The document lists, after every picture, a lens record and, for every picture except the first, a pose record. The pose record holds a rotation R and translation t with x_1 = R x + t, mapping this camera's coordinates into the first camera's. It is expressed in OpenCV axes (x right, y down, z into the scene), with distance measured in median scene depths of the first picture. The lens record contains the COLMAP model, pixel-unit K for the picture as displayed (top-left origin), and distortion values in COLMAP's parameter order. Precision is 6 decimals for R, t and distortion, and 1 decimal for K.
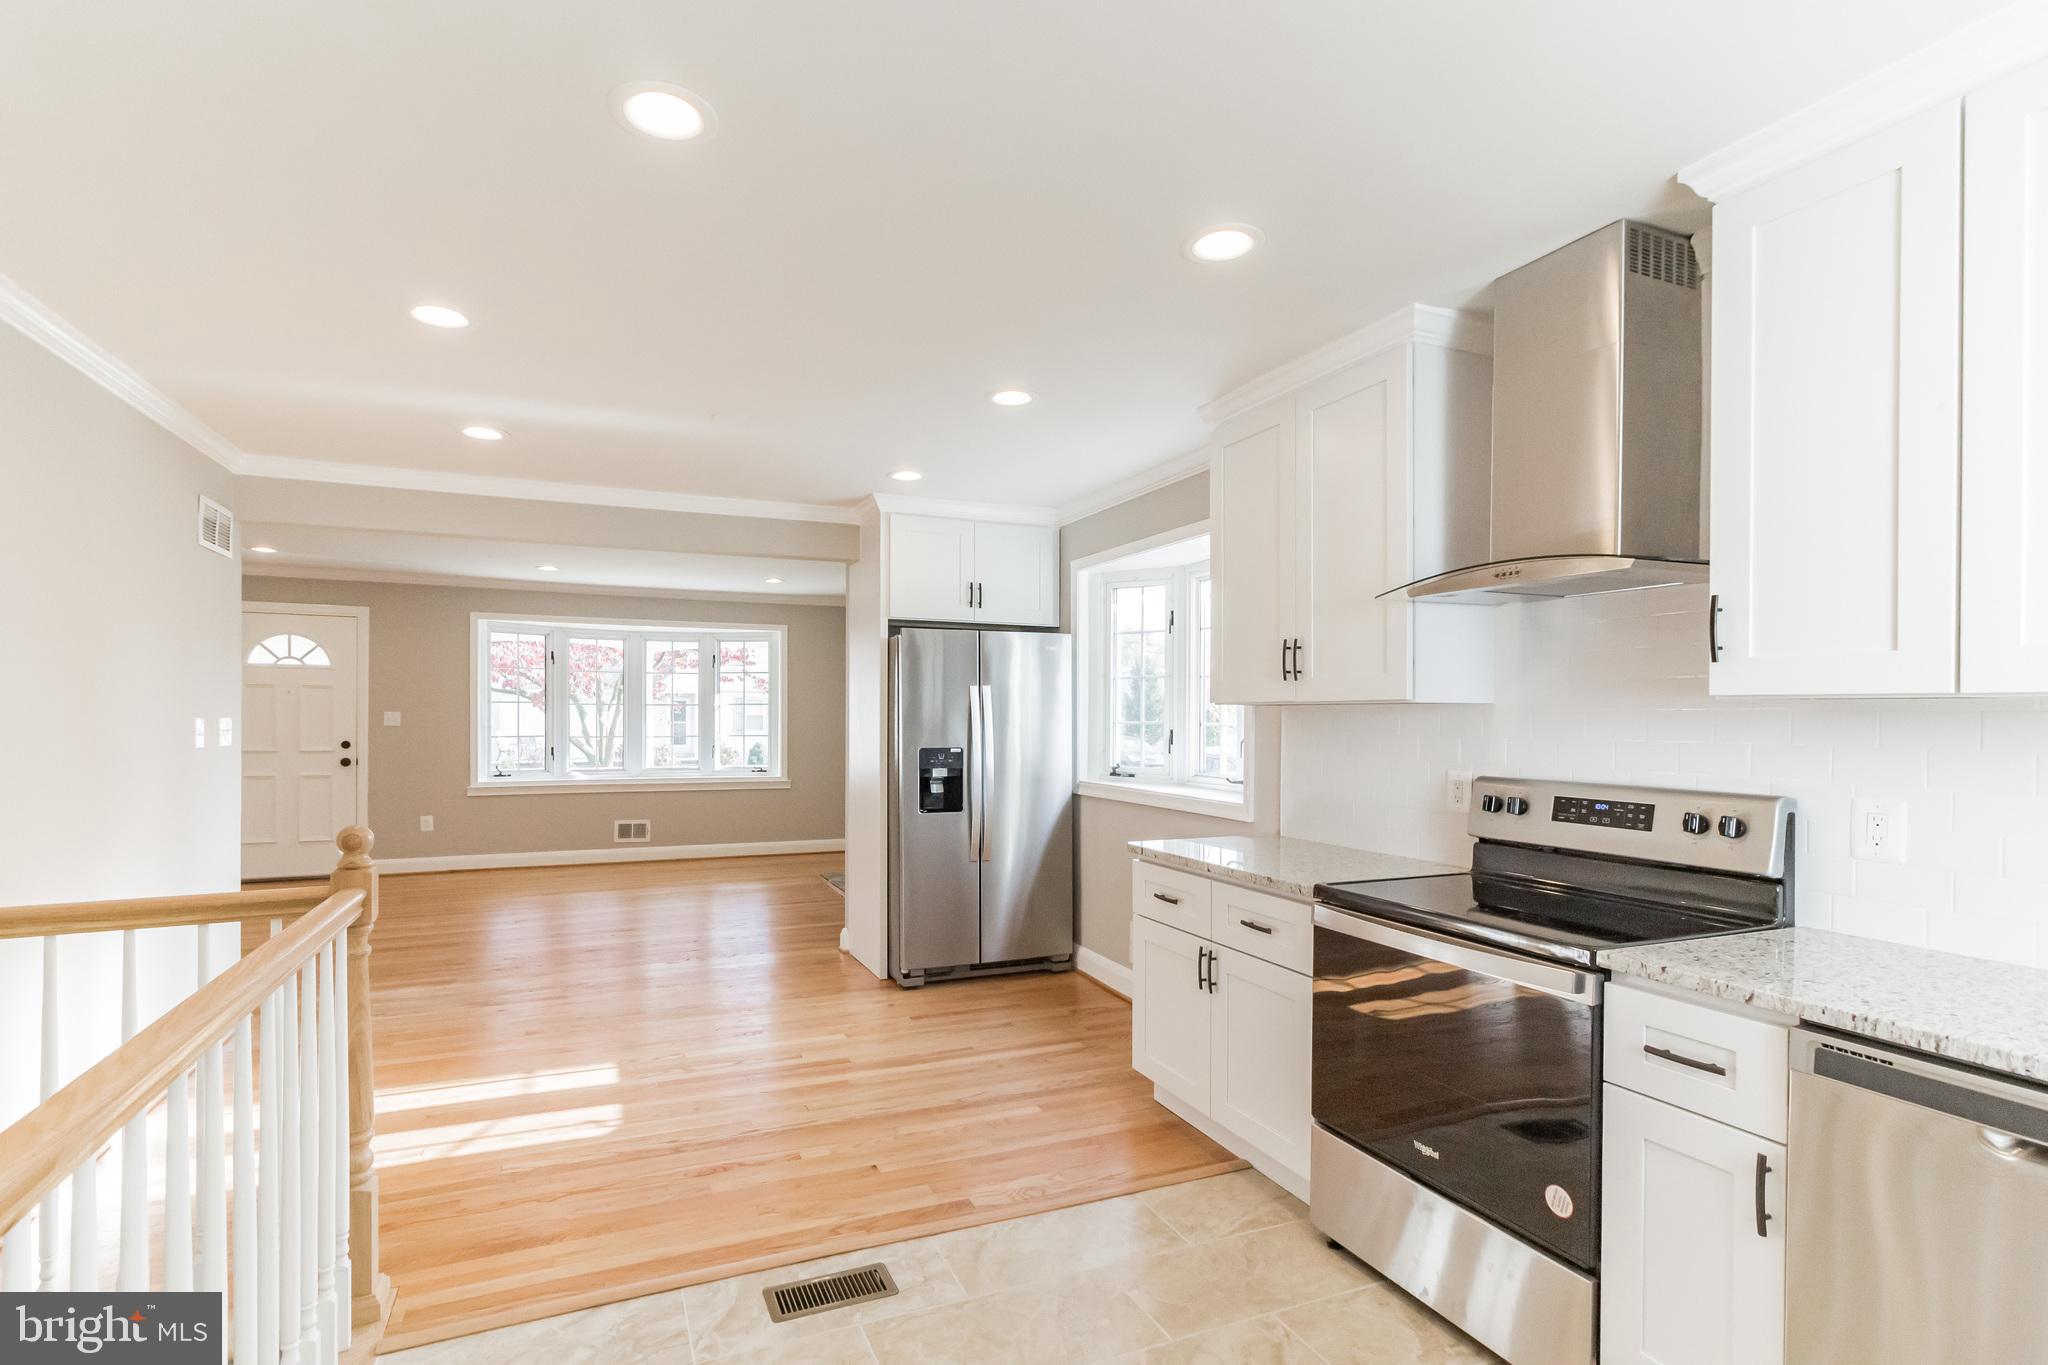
lens RADIAL K [[971.4, 0, 1011.1], [0, 971.4, 725.2], [0, 0, 1]] dist [-0.000409, -0.000037]
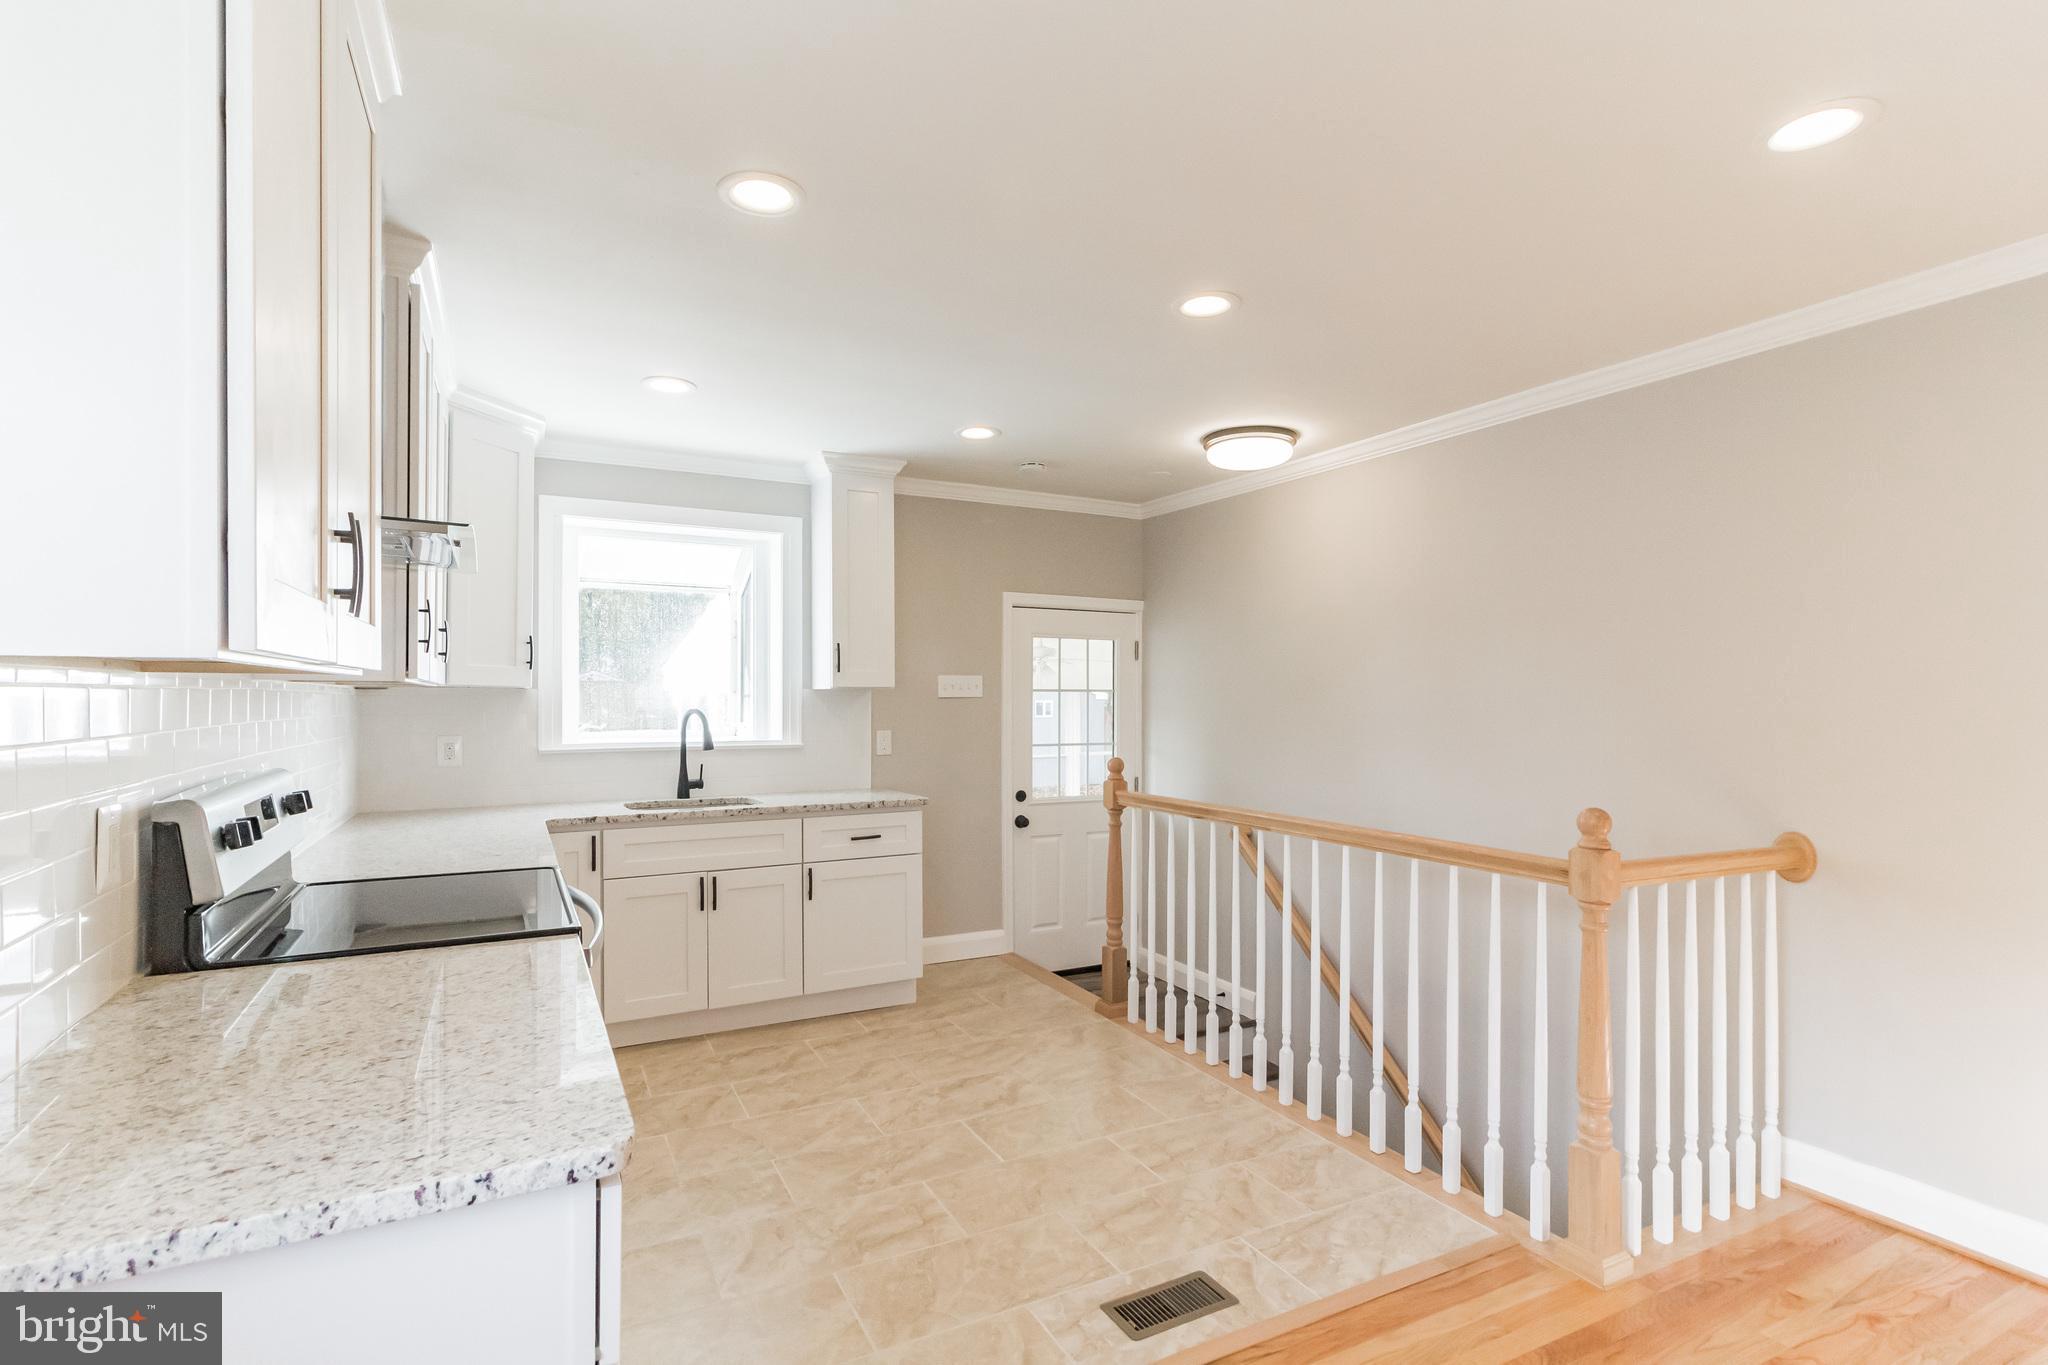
lens RADIAL K [[949.0, 0, 1025.6], [0, 949.0, 695.9], [0, 0, 1]] dist [0.000634, 0.000050]
pose [[-0.996760, -0.009459, -0.079871, 0.021545], [-0.010326, 0.999892, 0.010439, -0.014395], [0.079763, 0.011230, -0.996751, 1.125782]]
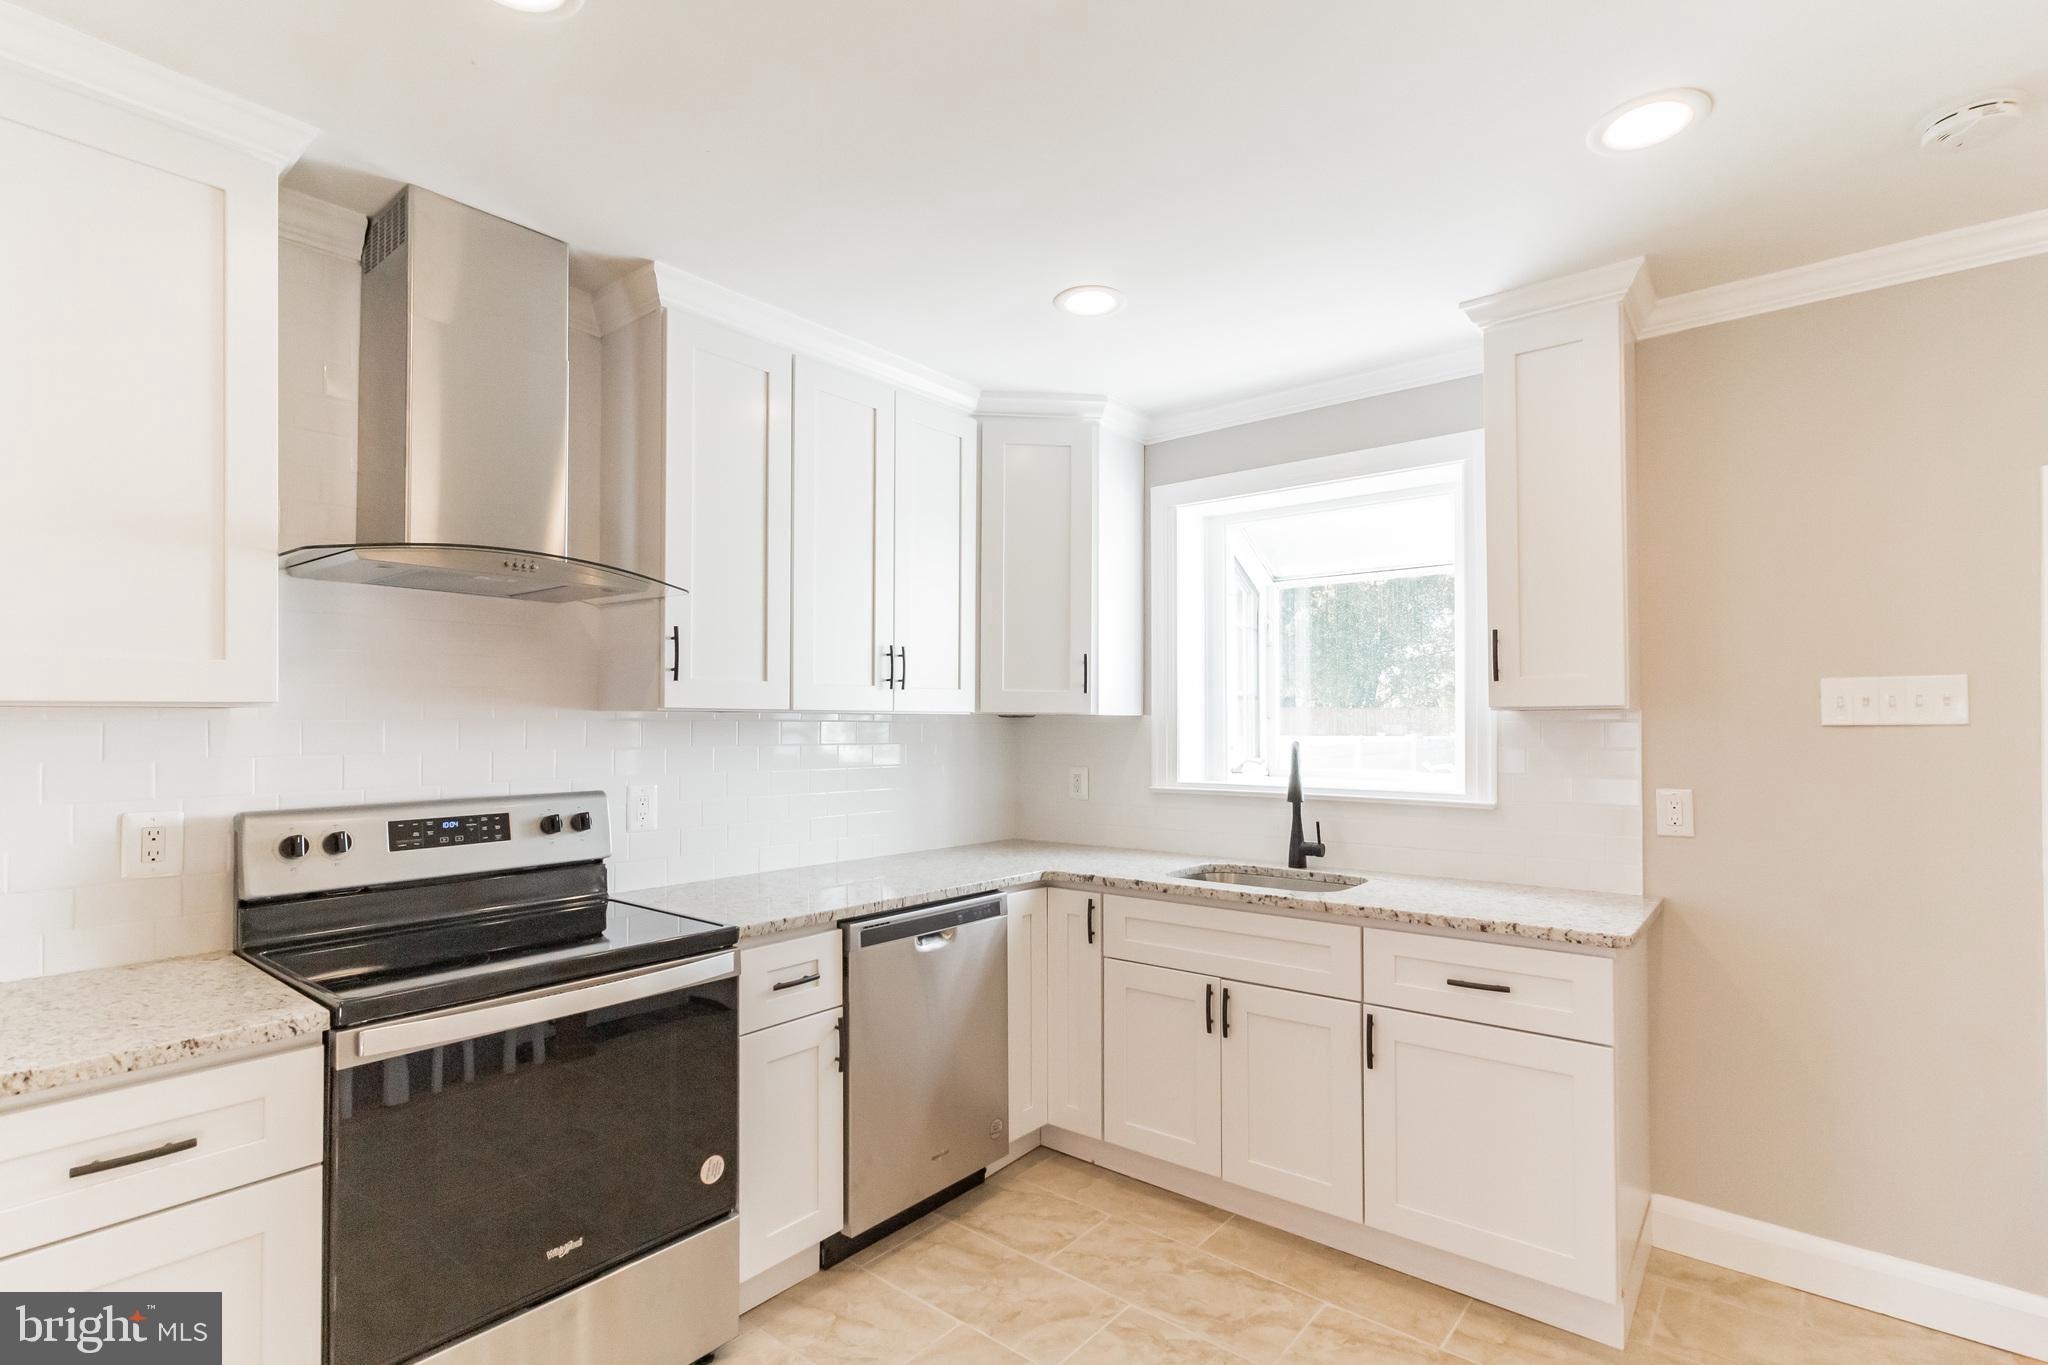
lens RADIAL K [[971.3, 0, 1013.0], [0, 971.3, 712.7], [0, 0, 1]] dist [0.001174, 0.000027]
pose [[-0.456205, 0.003121, 0.889869, -0.275185], [0.008659, 0.999962, 0.000932, -0.010752], [-0.889833, 0.008131, -0.456215, 0.581310]]
